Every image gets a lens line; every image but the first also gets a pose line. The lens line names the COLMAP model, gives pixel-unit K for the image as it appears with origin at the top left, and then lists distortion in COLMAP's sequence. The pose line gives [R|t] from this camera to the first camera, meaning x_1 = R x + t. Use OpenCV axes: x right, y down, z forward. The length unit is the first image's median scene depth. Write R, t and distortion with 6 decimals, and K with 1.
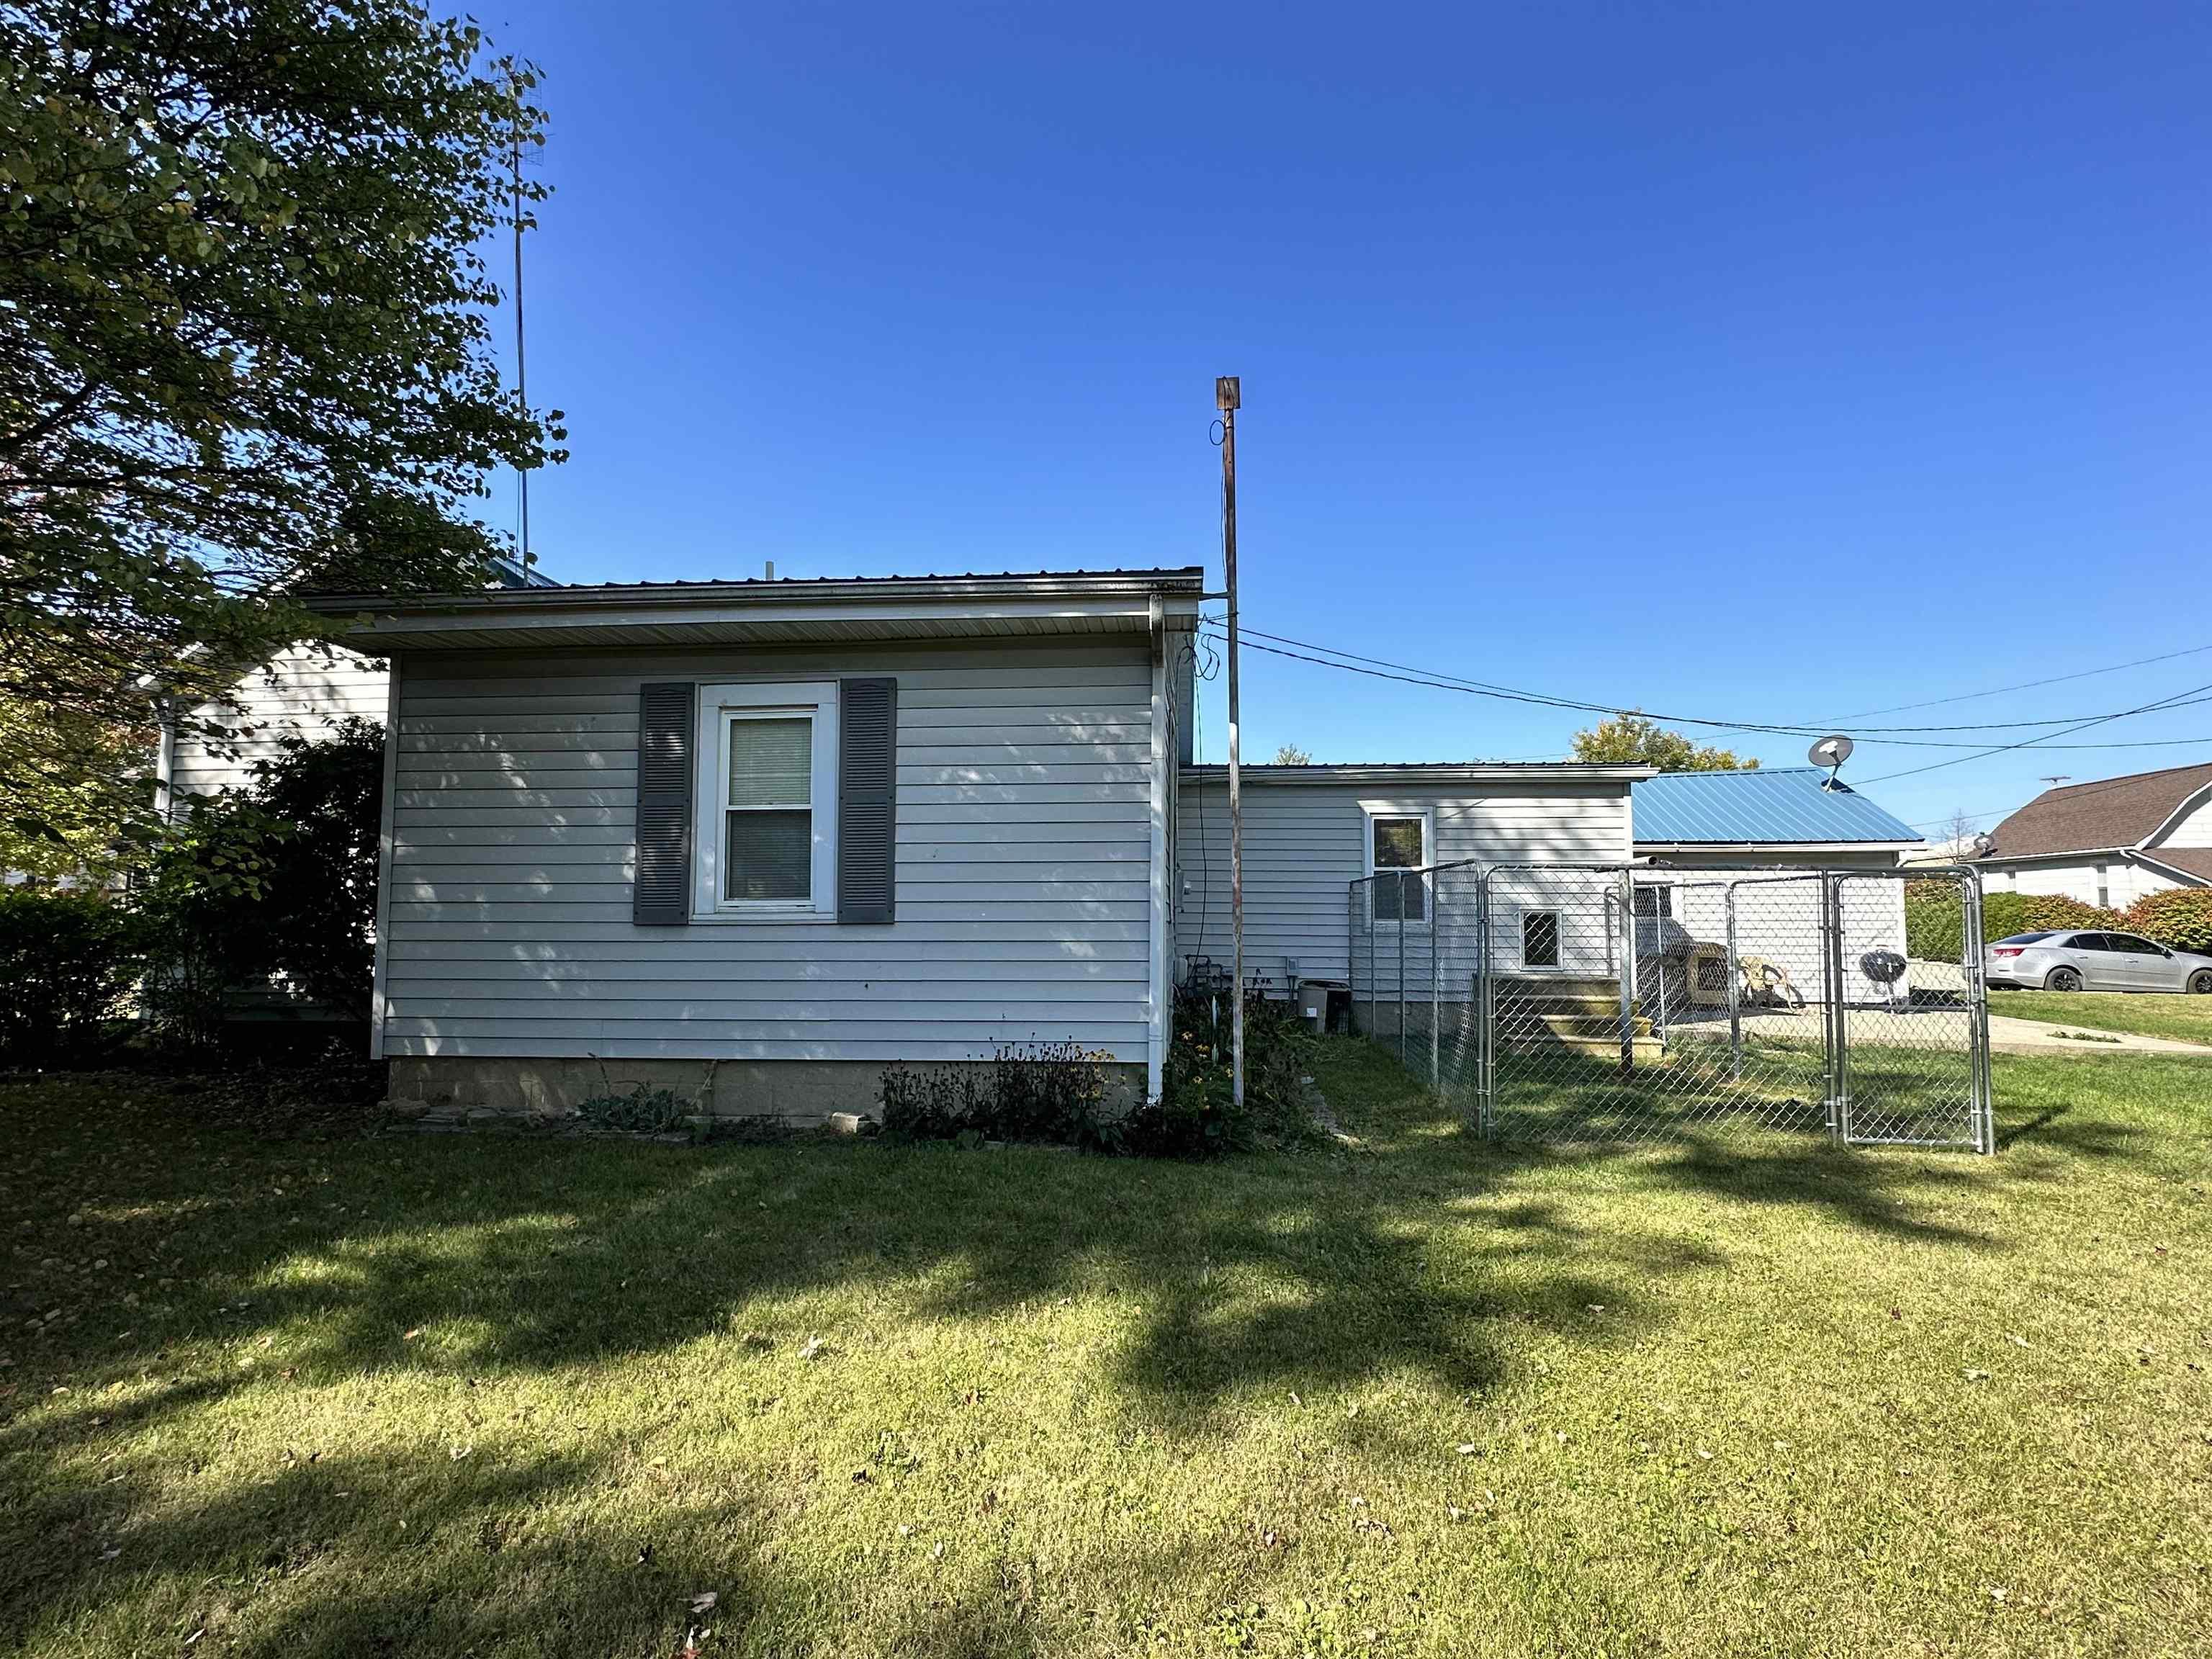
lens RADIAL K [[1067.2, 0, 1108.8], [0, 1067.2, 840.7], [0, 0, 1]] dist [-0.003191, 0.002945]
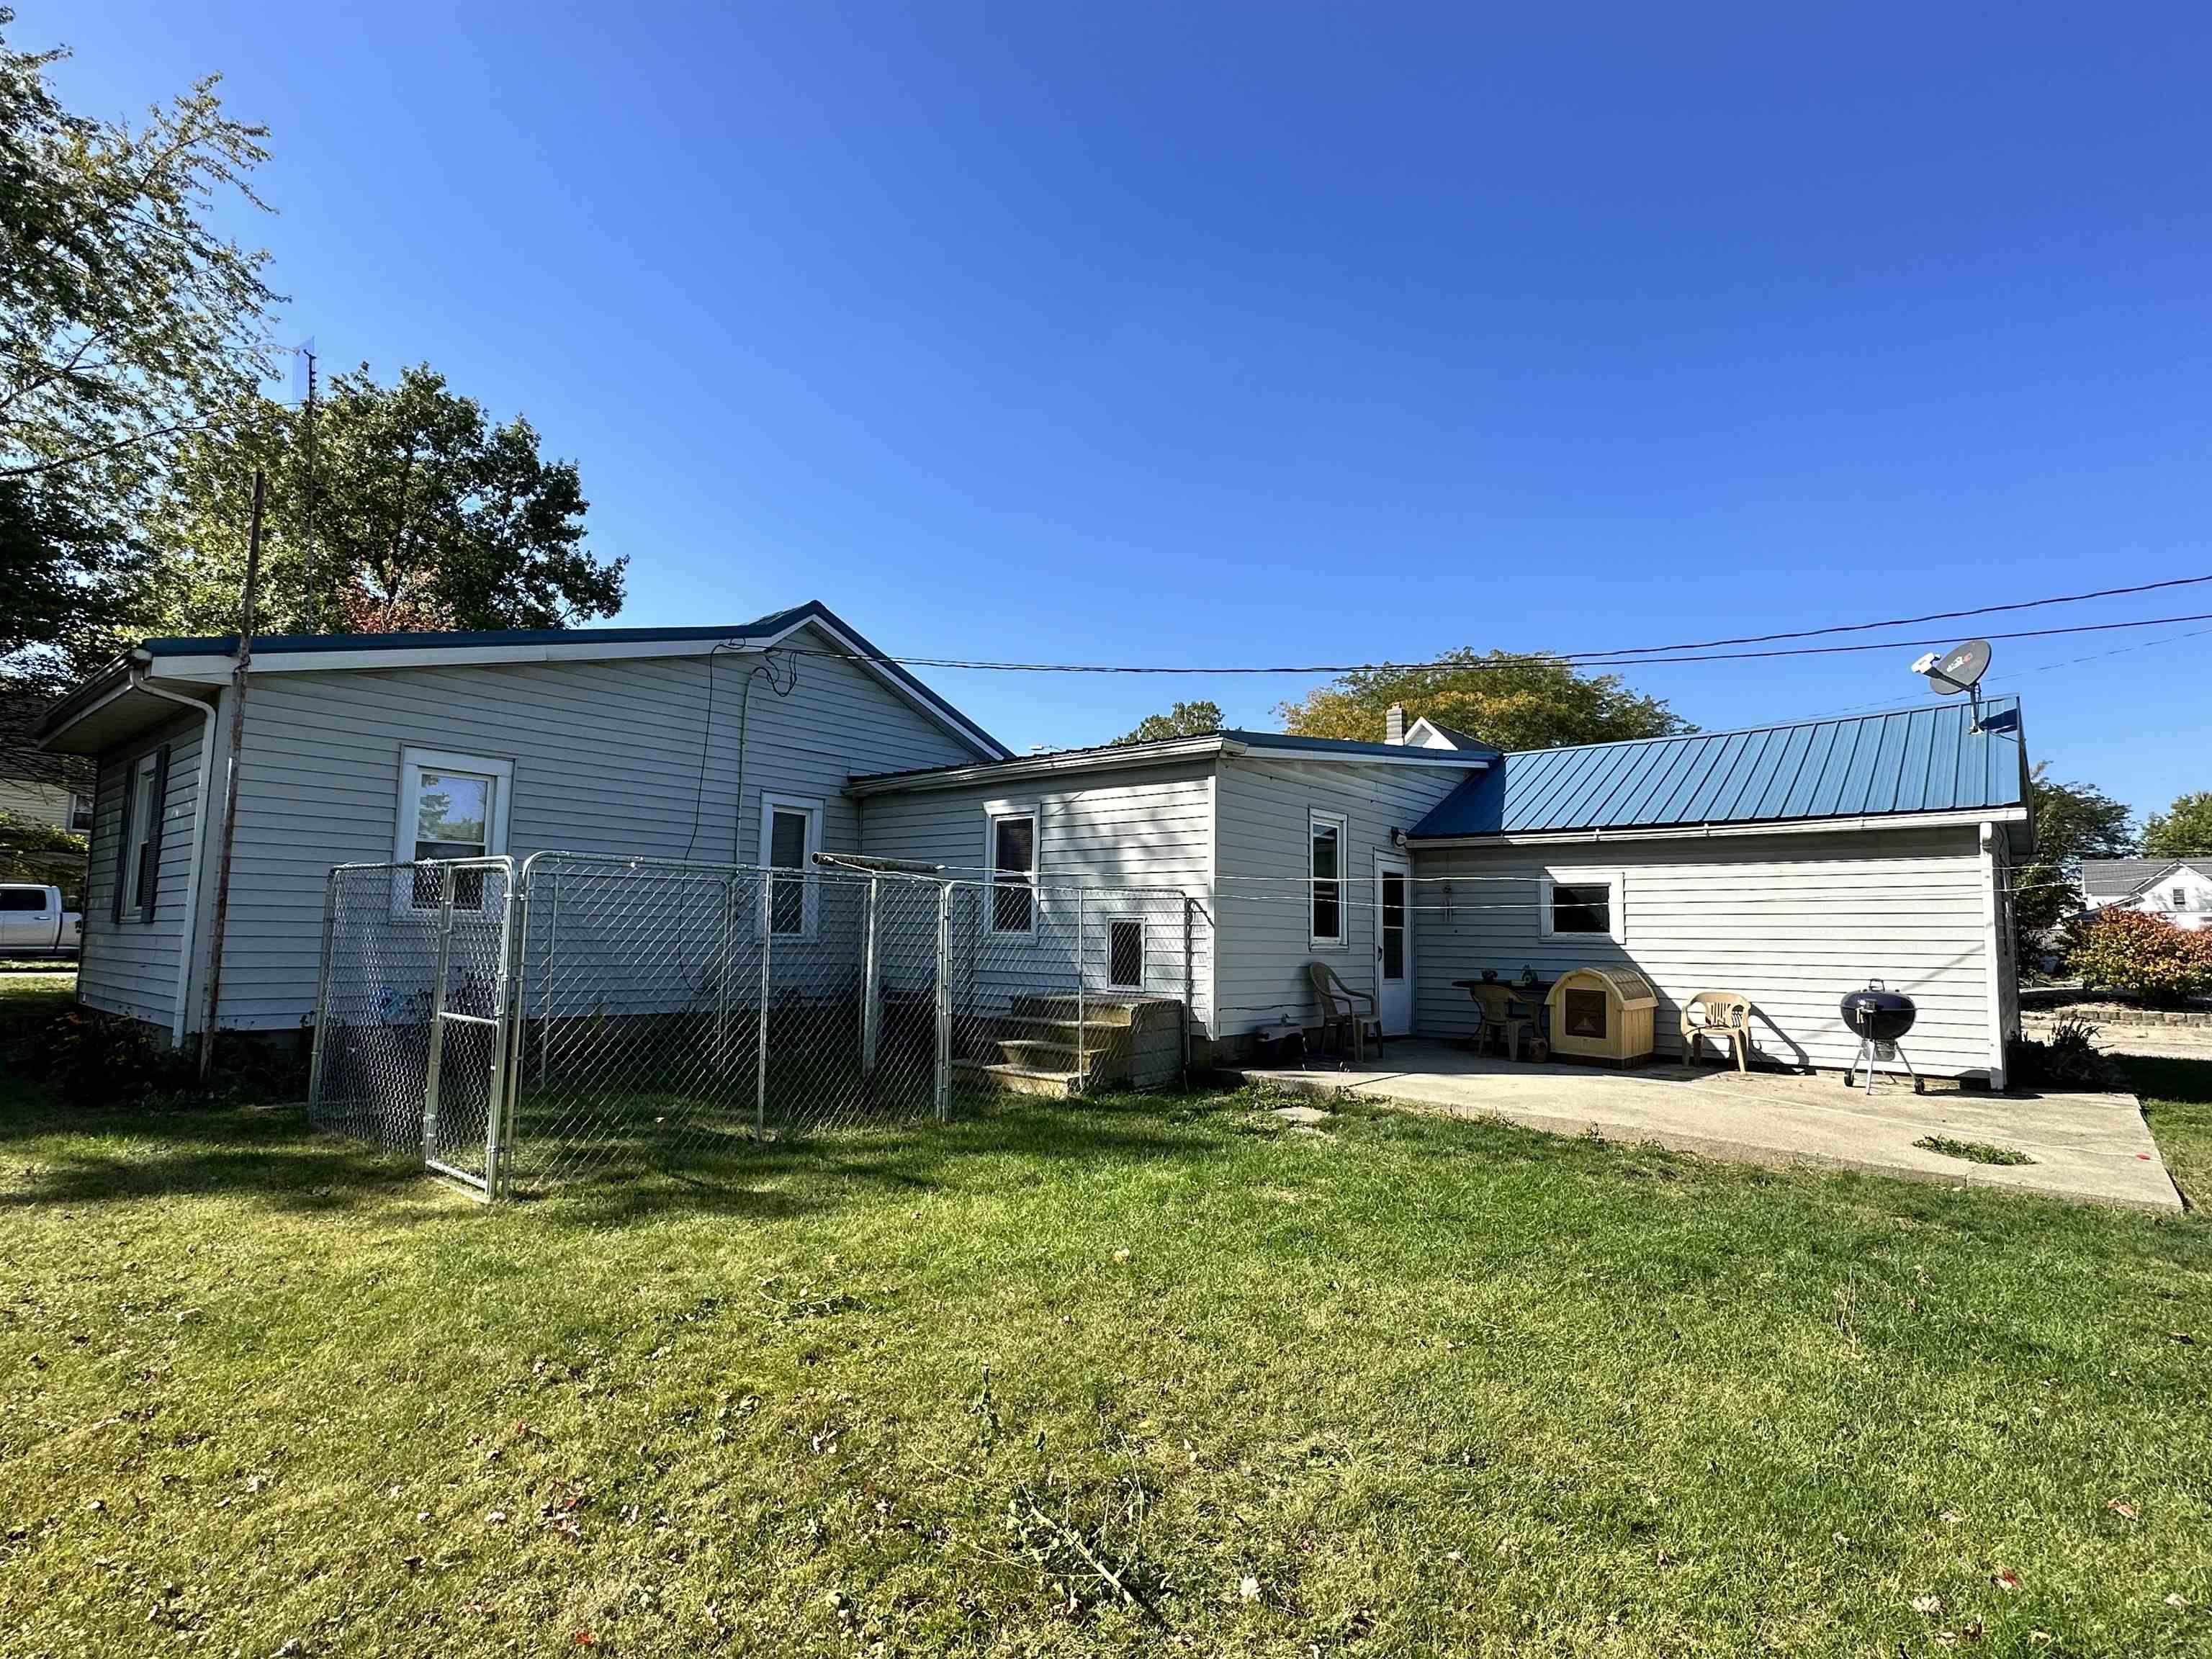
lens RADIAL K [[1152.1, 0, 1102.5], [0, 1152.1, 838.2], [0, 0, 1]] dist [-0.002622, -0.000155]
pose [[0.829050, -0.041069, -0.557664, 0.887807], [0.030707, 0.999138, -0.027931, 0.025643], [0.558331, 0.006032, 0.829596, 0.233882]]
